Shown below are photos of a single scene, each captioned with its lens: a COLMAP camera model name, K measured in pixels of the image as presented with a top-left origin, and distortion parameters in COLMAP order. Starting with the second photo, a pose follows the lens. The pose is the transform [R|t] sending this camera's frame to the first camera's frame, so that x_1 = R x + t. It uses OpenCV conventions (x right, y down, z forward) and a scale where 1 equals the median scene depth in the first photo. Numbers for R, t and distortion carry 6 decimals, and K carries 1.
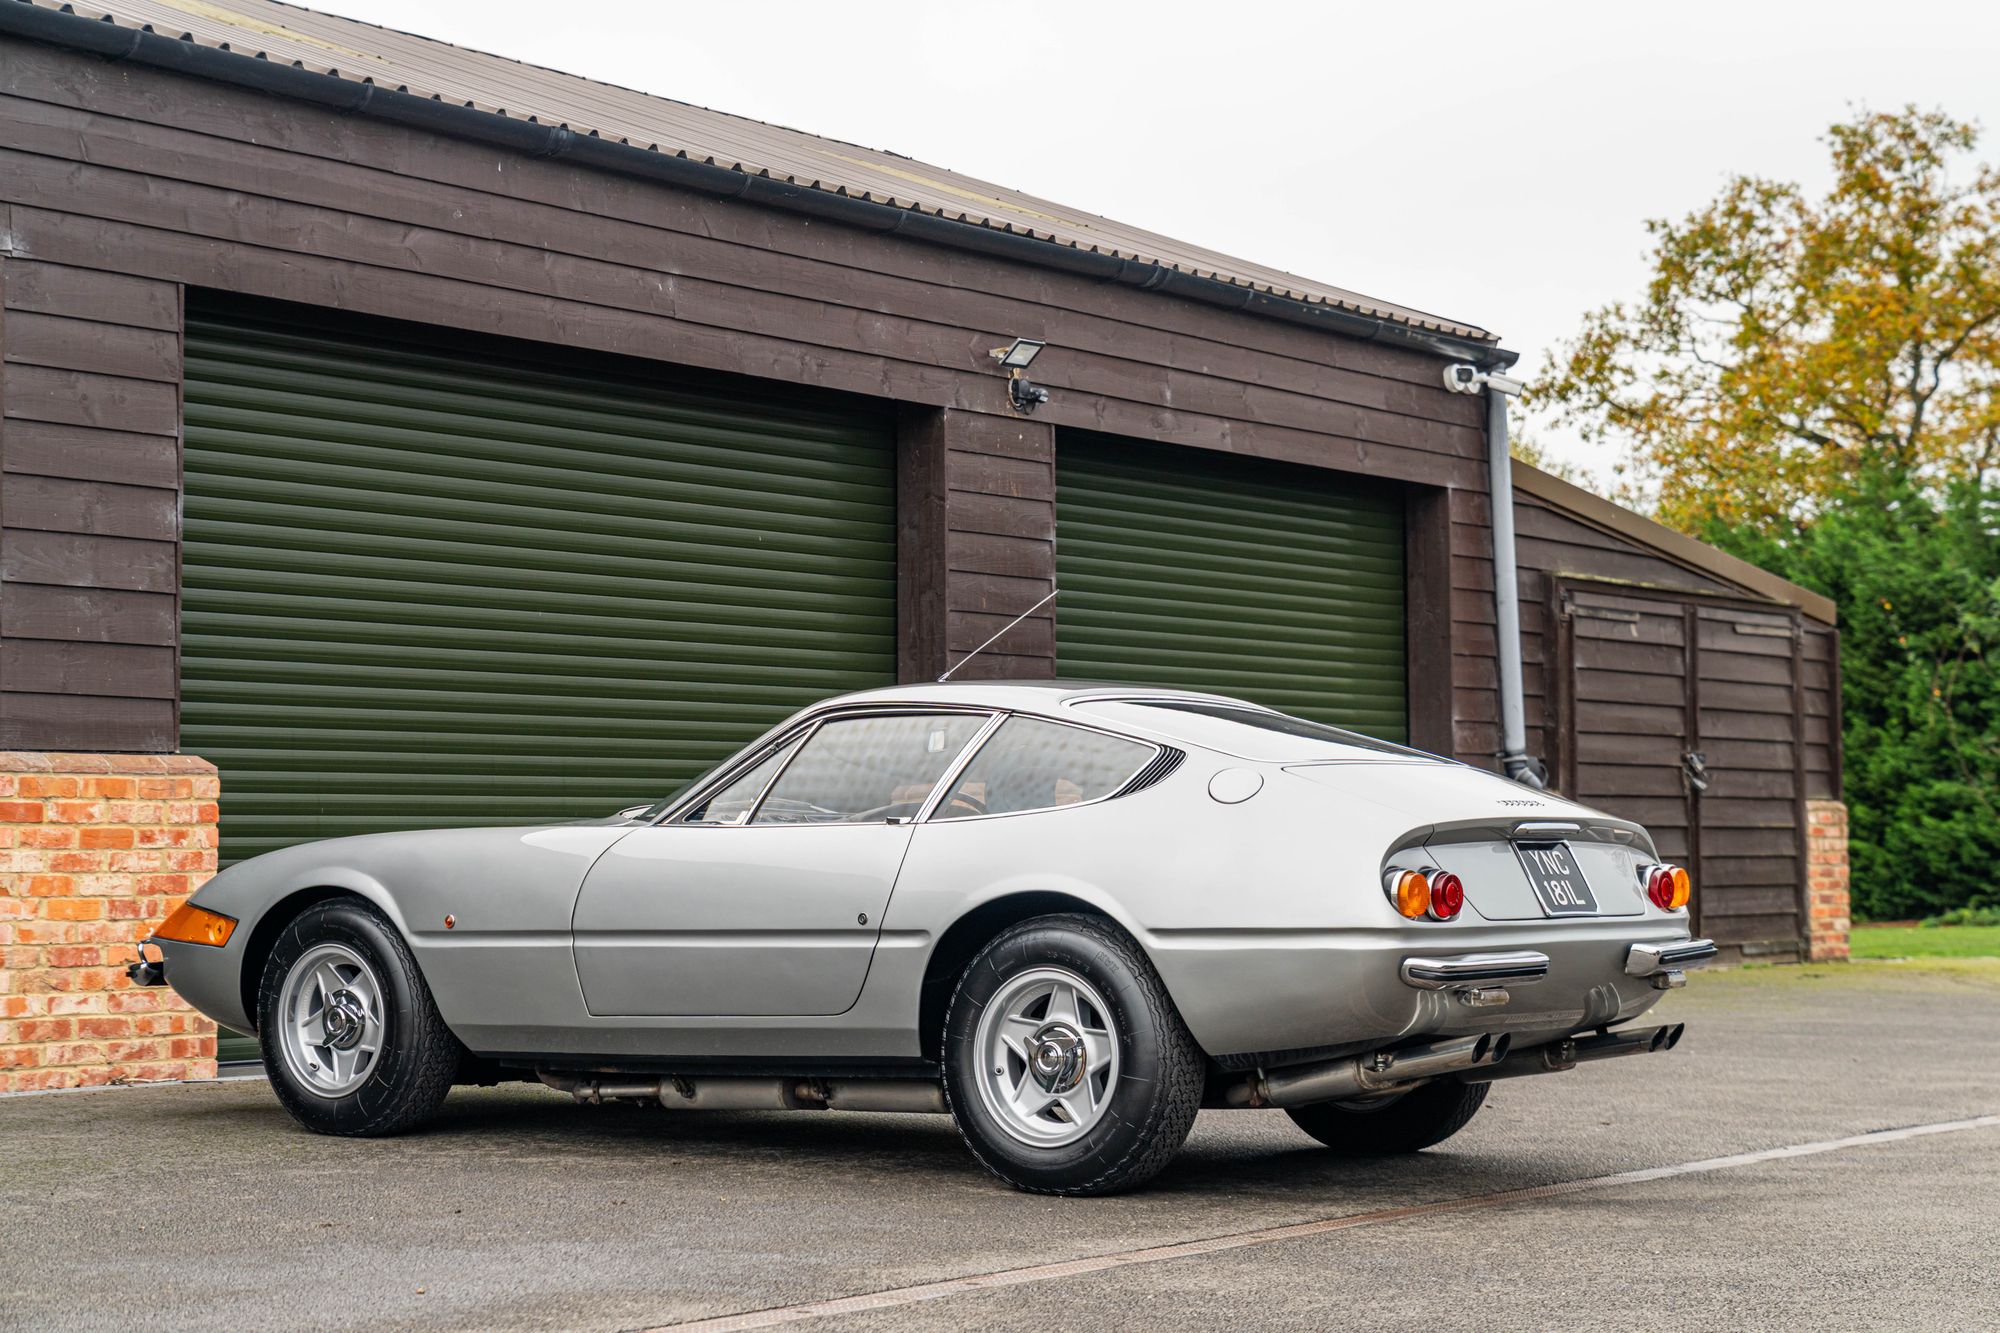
lens RADIAL K [[3651.9, 0, 1036.0], [0, 3651.9, 657.7], [0, 0, 1]] dist [0.005907, 0.000000]
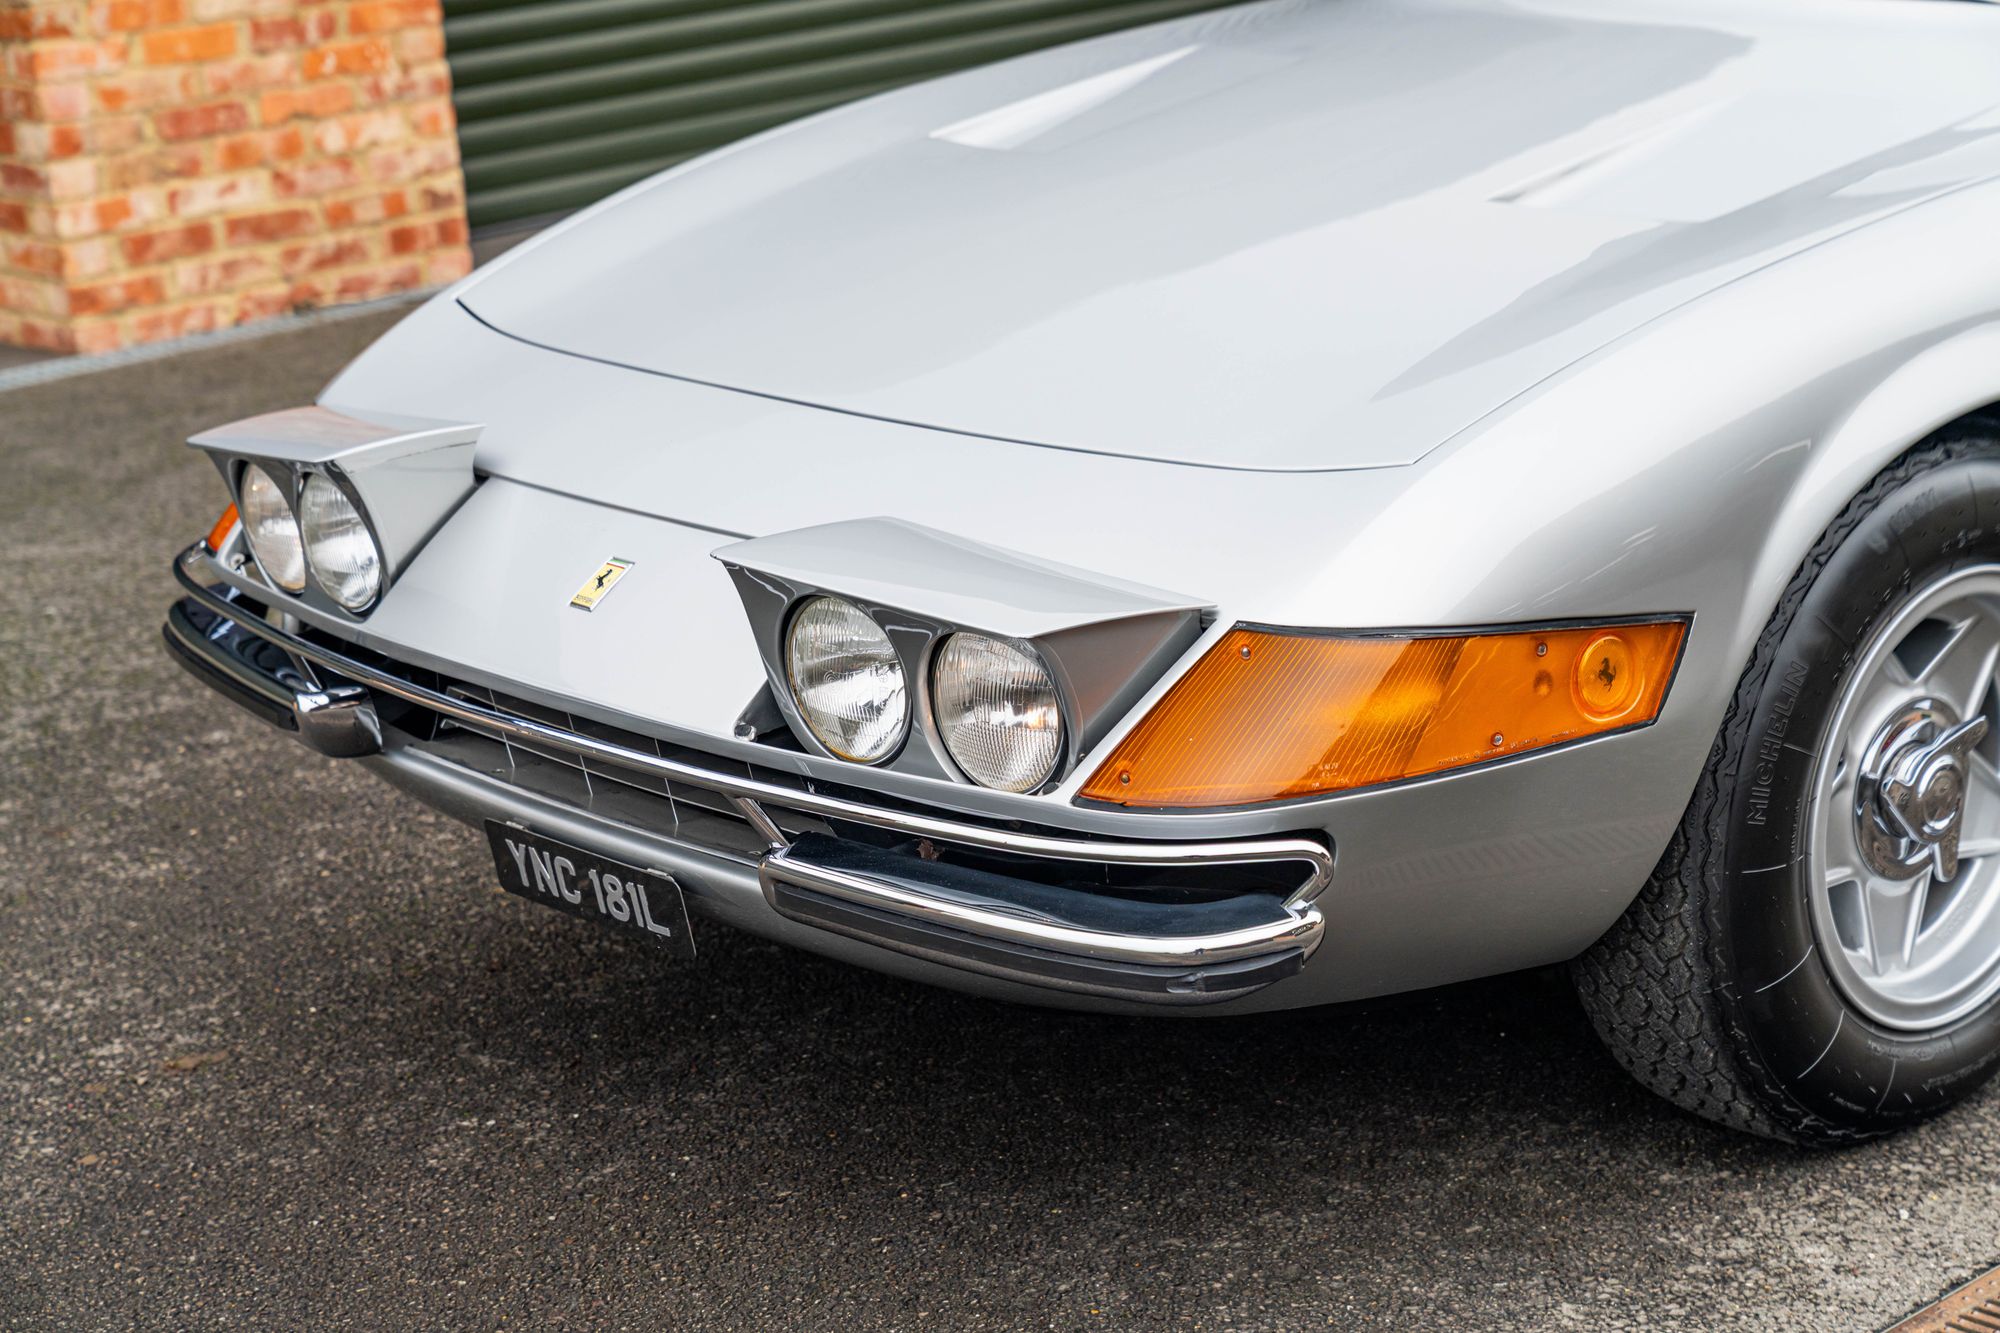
lens RADIAL K [[3943.2, 0, 1062.4], [0, 3943.2, 727.7], [0, 0, 1]] dist [0.028430, 0.000000]
pose [[0.979595, -0.010186, -0.200723, 0.015505], [0.077525, 0.940576, 0.330616, -0.031795], [0.185428, -0.339431, 0.922173, 0.358191]]
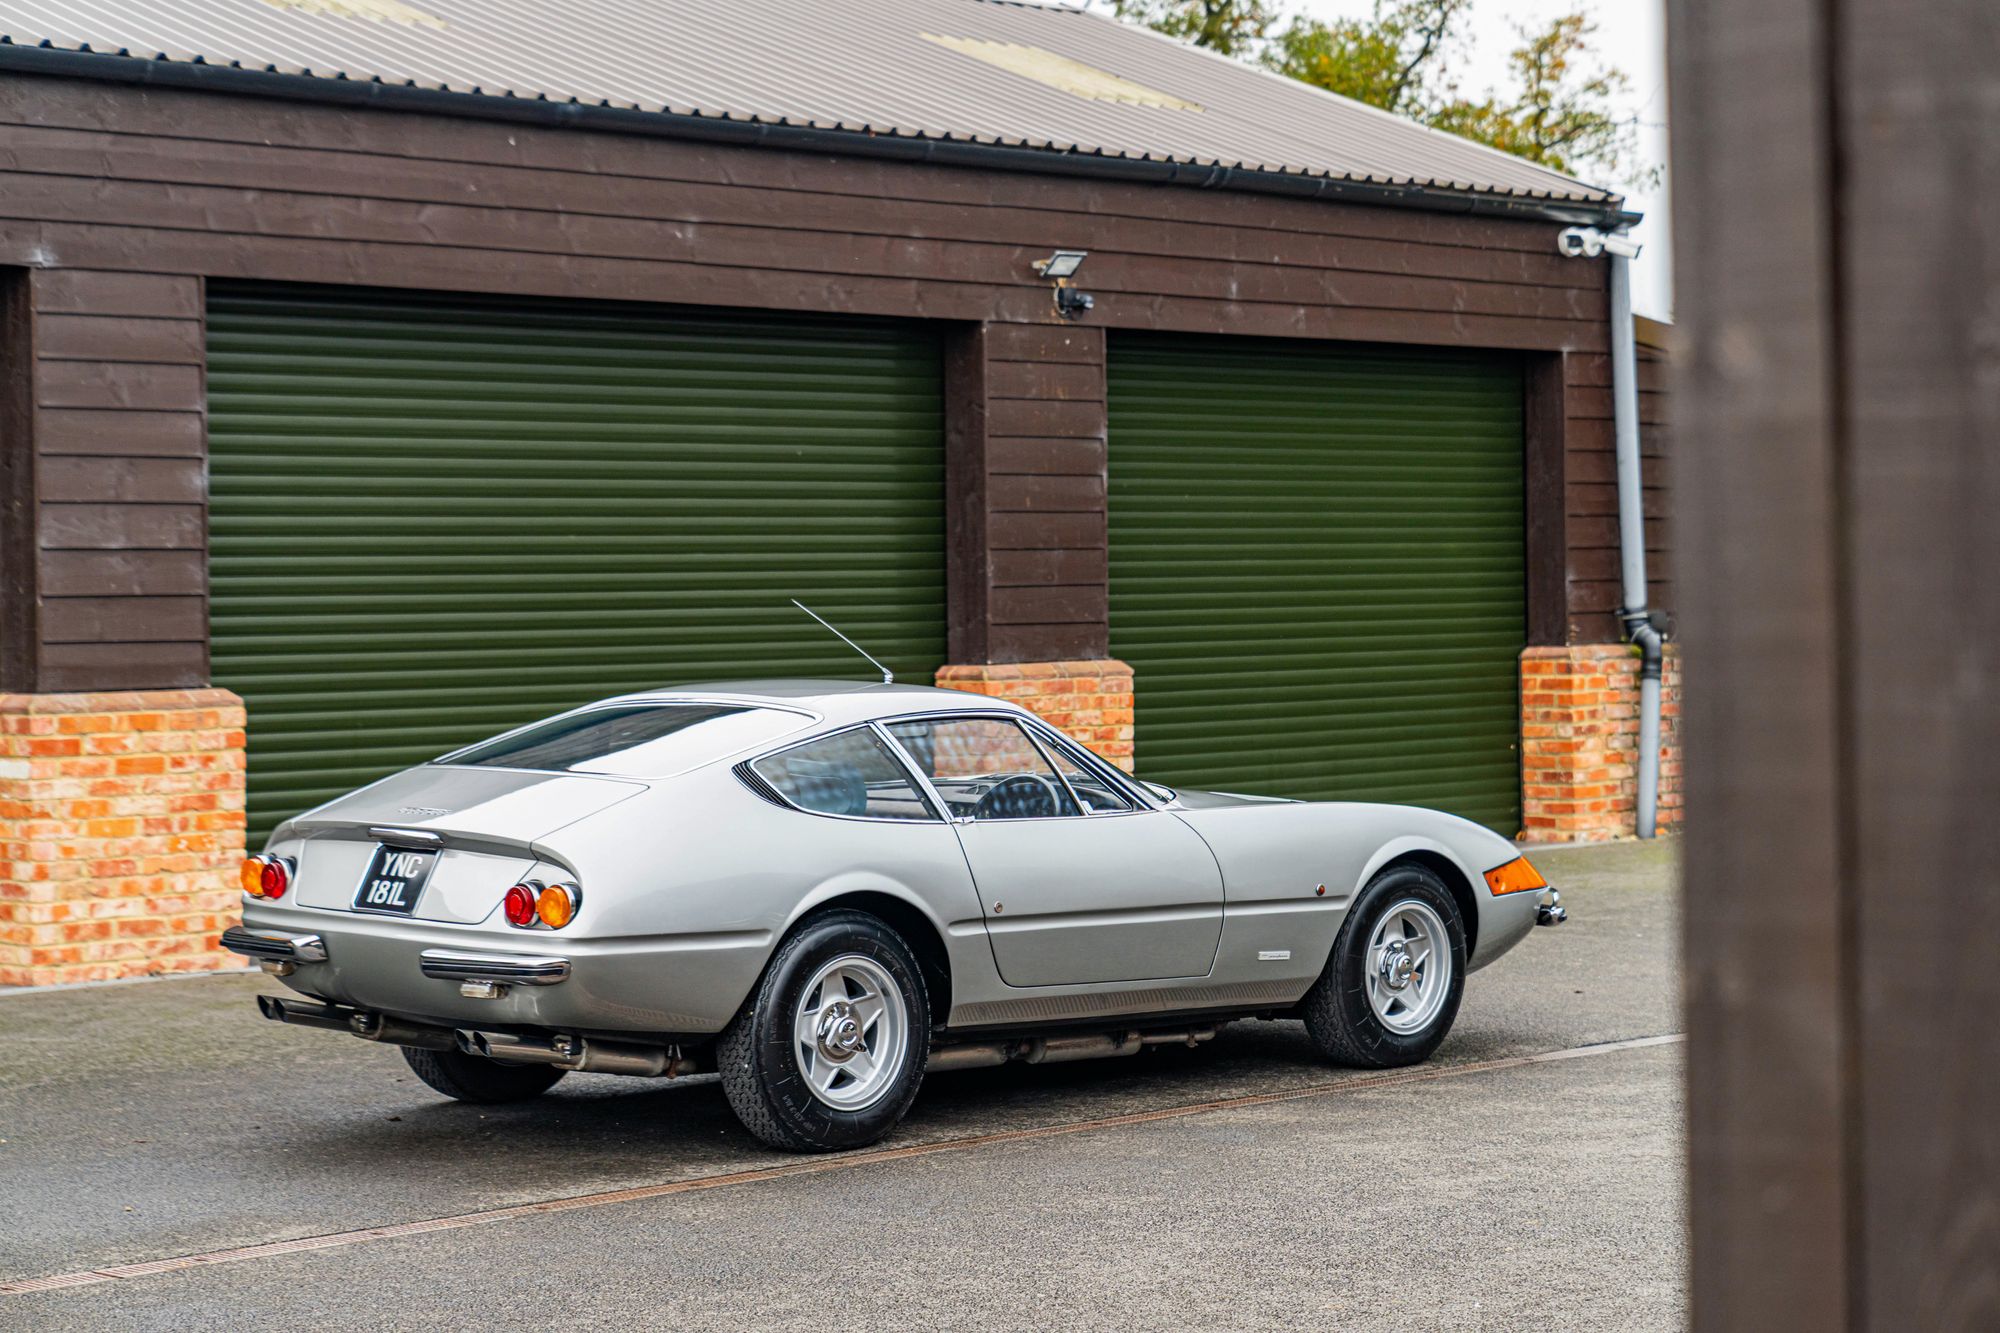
lens RADIAL K [[4052.1, 0, 1071.9], [0, 4052.1, 692.5], [0, 0, 1]] dist [0.007283, 0.000000]
pose [[0.990410, -0.000436, -0.138159, 0.214801], [0.012030, 0.996469, 0.083095, -0.076305], [0.137635, -0.083960, 0.986918, -0.228409]]
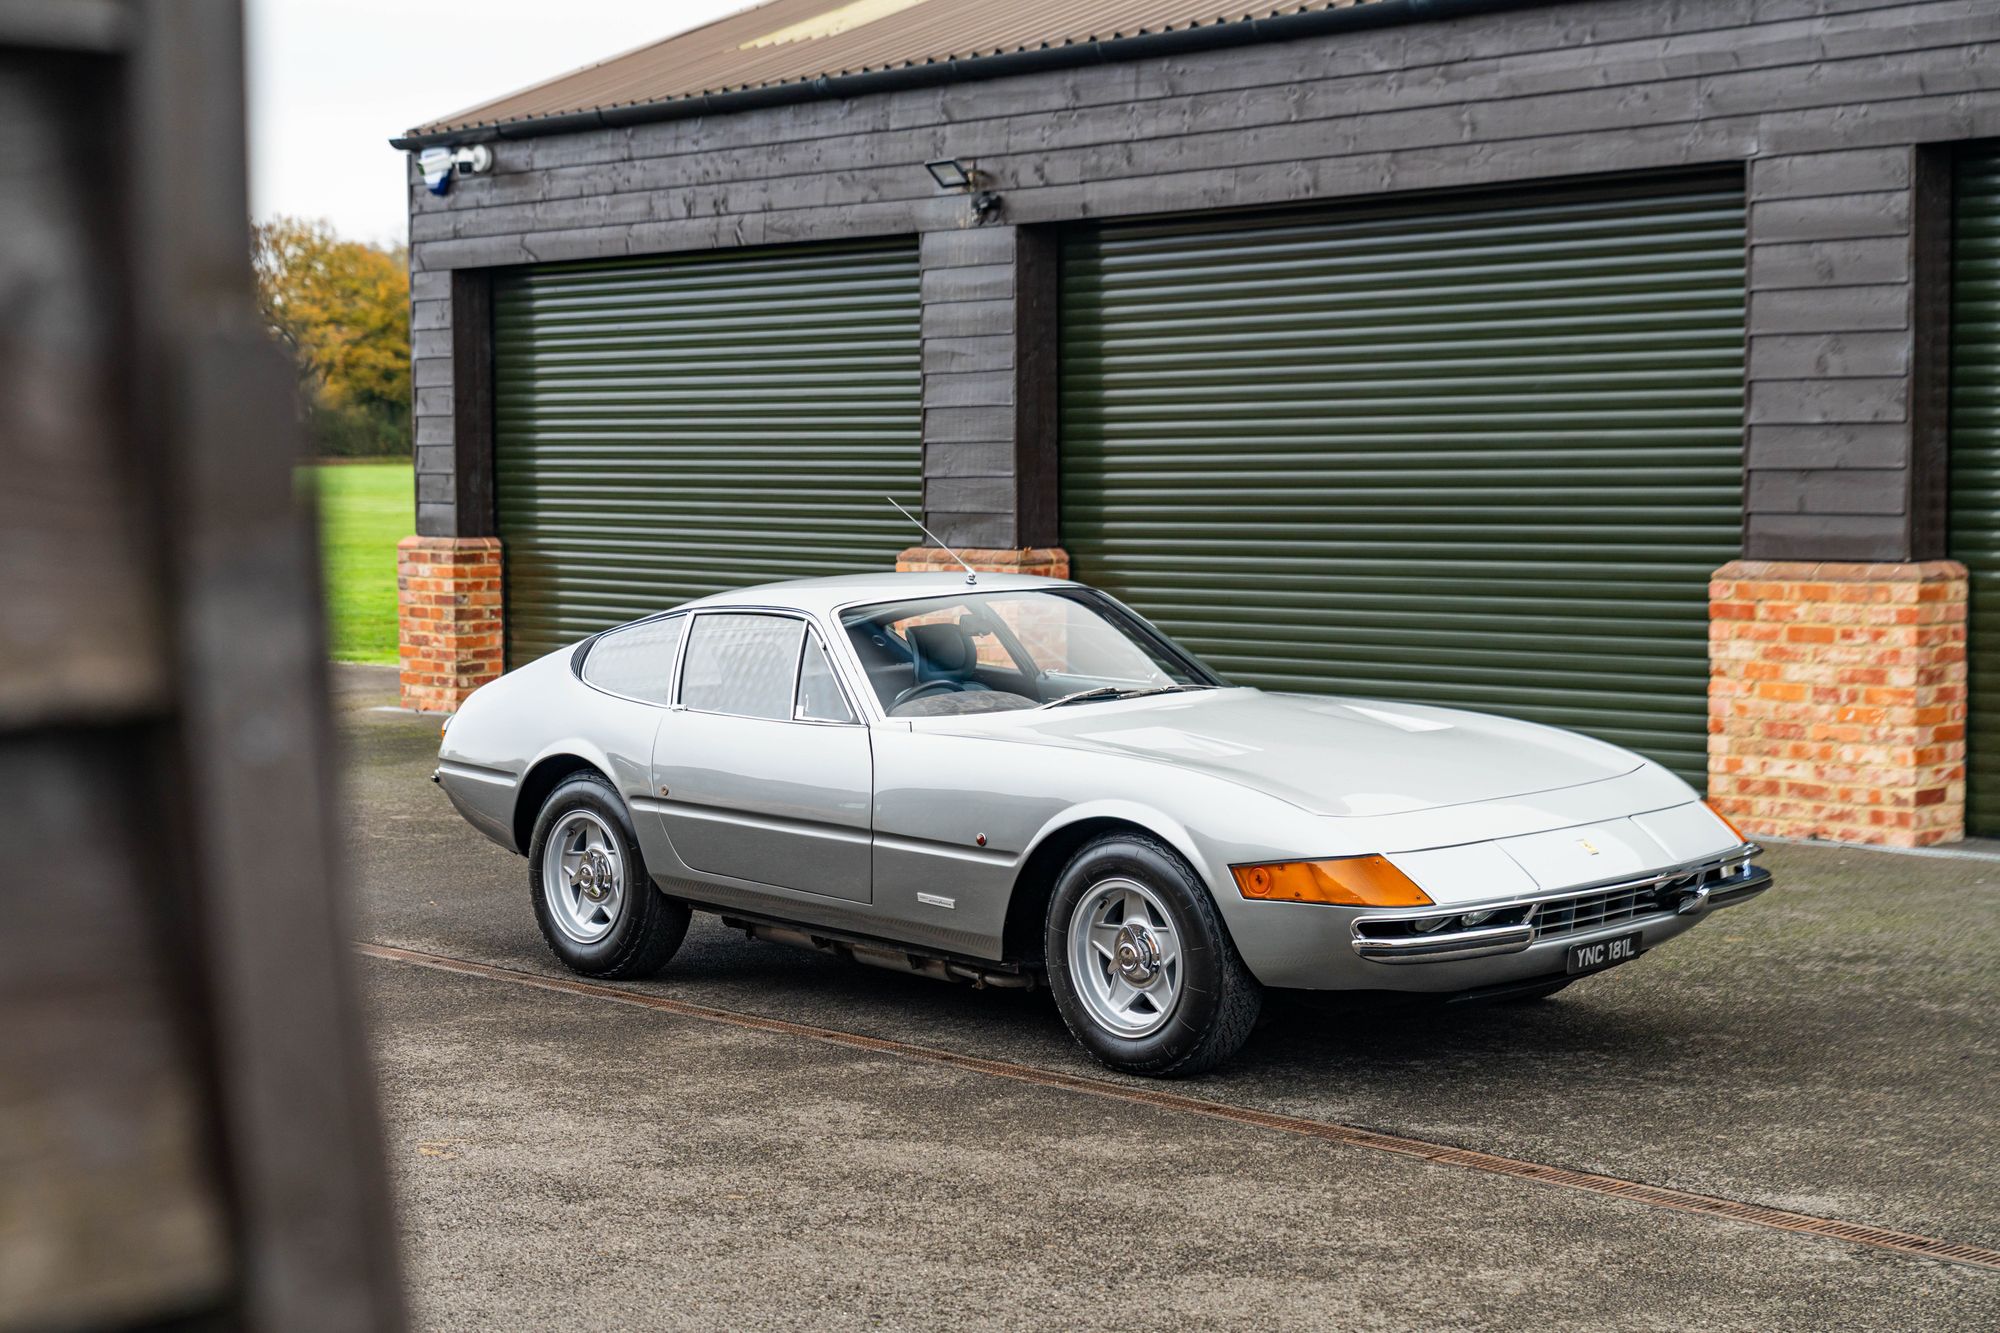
lens RADIAL K [[3295.4, 0, 937.5], [0, 3295.4, 697.9], [0, 0, 1]] dist [0.010585, 0.000000]
pose [[-0.220199, 0.080289, -0.972145, 0.850841], [0.068706, 0.995408, 0.066648, -0.021478], [0.973032, -0.052117, -0.224704, 0.948332]]
